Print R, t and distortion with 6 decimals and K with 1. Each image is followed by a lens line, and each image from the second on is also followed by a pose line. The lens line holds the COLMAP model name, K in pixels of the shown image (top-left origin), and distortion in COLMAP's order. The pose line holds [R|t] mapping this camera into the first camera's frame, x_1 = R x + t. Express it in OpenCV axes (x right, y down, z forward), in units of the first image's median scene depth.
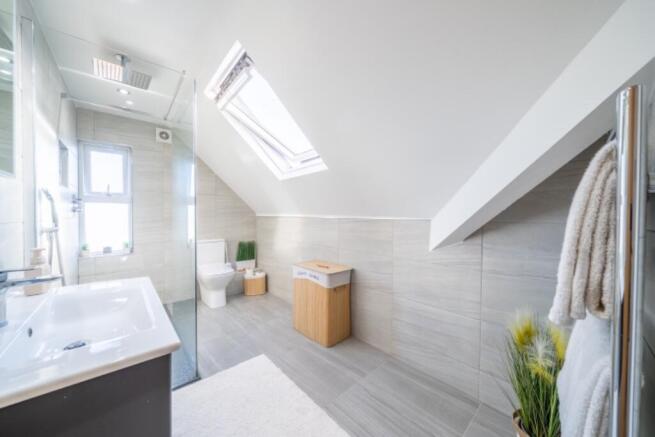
lens RADIAL K [[226.3, 0, 325.0], [0, 226.3, 217.6], [0, 0, 1]] dist [0.000585, 0.000100]
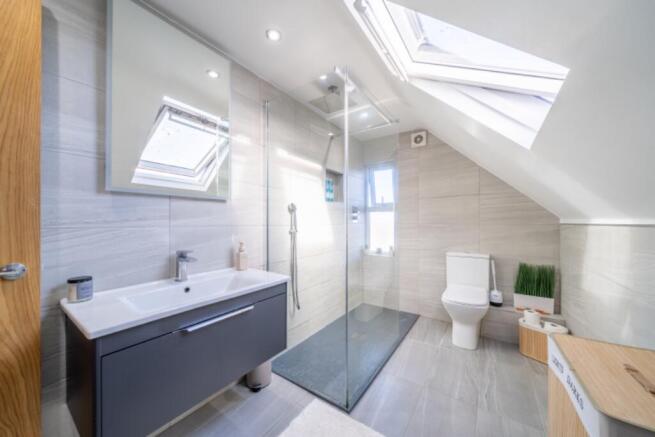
lens RADIAL K [[232.8, 0, 328.5], [0, 232.8, 221.3], [0, 0, 1]] dist [-0.000548, -0.000026]
pose [[0.242798, -0.007016, -0.970052, 0.151623], [-0.011724, 0.999880, -0.010166, 0.001670], [0.970006, 0.013841, 0.242686, 0.377896]]
